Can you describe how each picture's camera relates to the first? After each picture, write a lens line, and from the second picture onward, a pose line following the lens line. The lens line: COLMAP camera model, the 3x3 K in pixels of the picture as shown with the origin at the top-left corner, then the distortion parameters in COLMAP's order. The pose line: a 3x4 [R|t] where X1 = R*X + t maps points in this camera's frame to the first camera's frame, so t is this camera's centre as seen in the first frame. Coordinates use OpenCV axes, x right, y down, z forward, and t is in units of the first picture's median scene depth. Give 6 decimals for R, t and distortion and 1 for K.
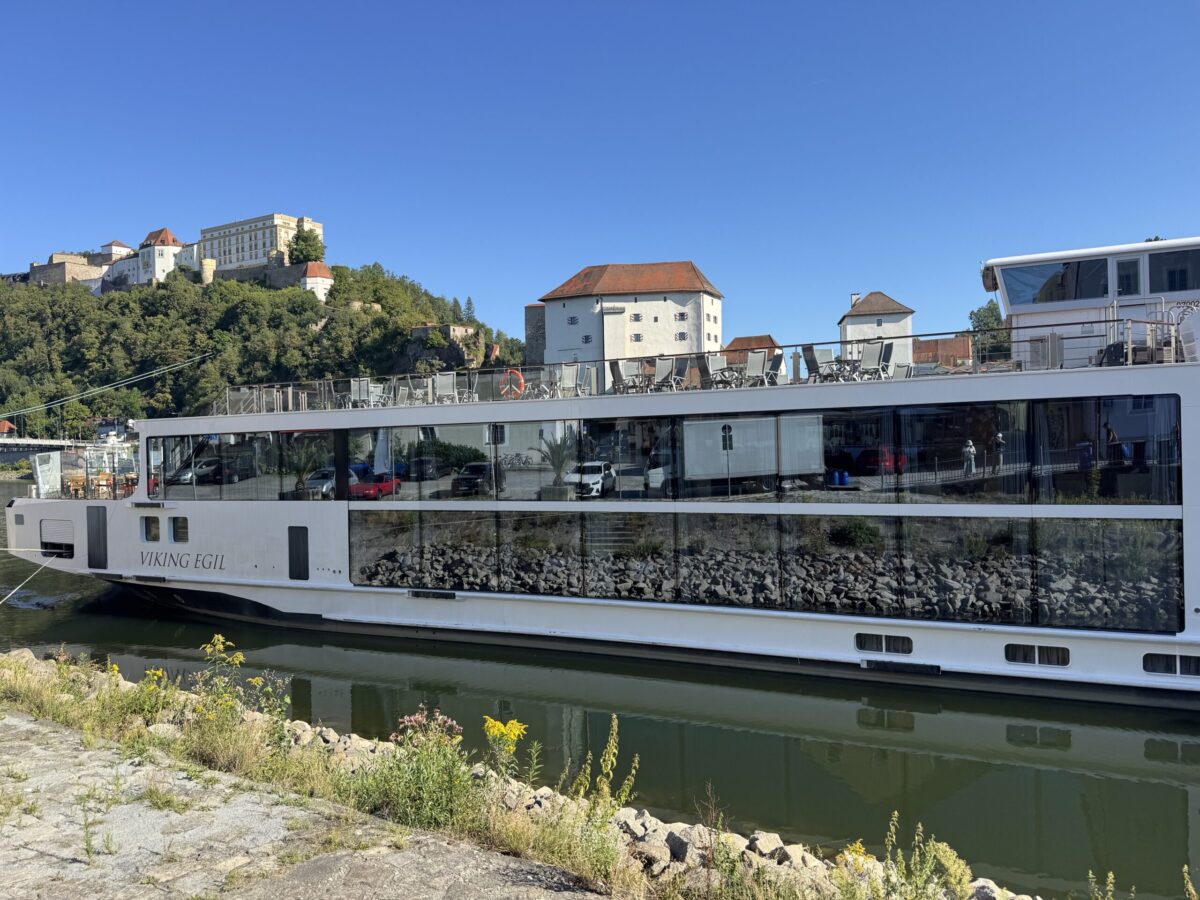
lens RADIAL K [[845.5, 0, 600.0], [0, 845.5, 450.0], [0, 0, 1]] dist [-0.054272, 0.068682]
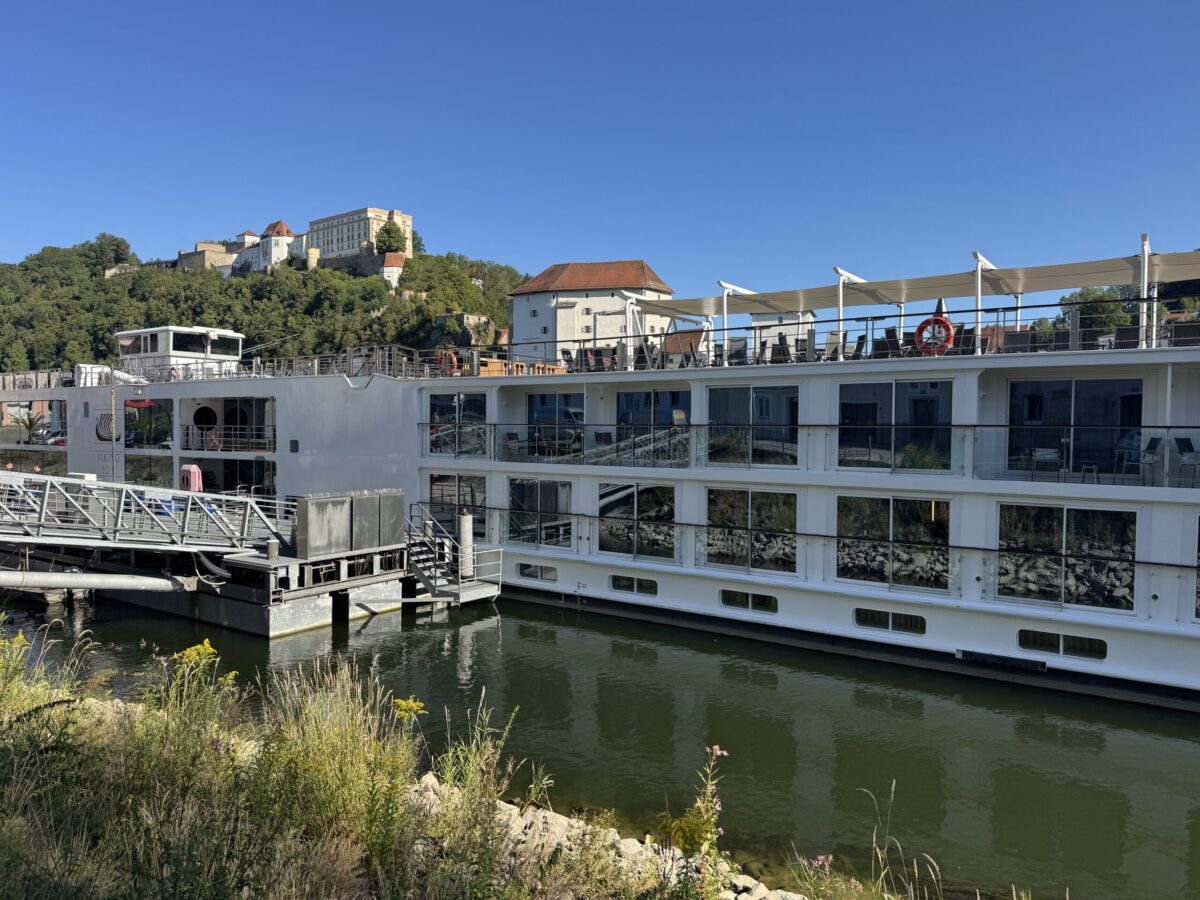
lens RADIAL K [[826.2, 0, 600.0], [0, 826.2, 450.0], [0, 0, 1]] dist [0.004851, 0.000630]
pose [[0.987672, 0.031386, -0.153358, 0.098724], [-0.027426, 0.999235, 0.027873, -0.000381], [0.154115, -0.023323, 0.987778, -0.043292]]
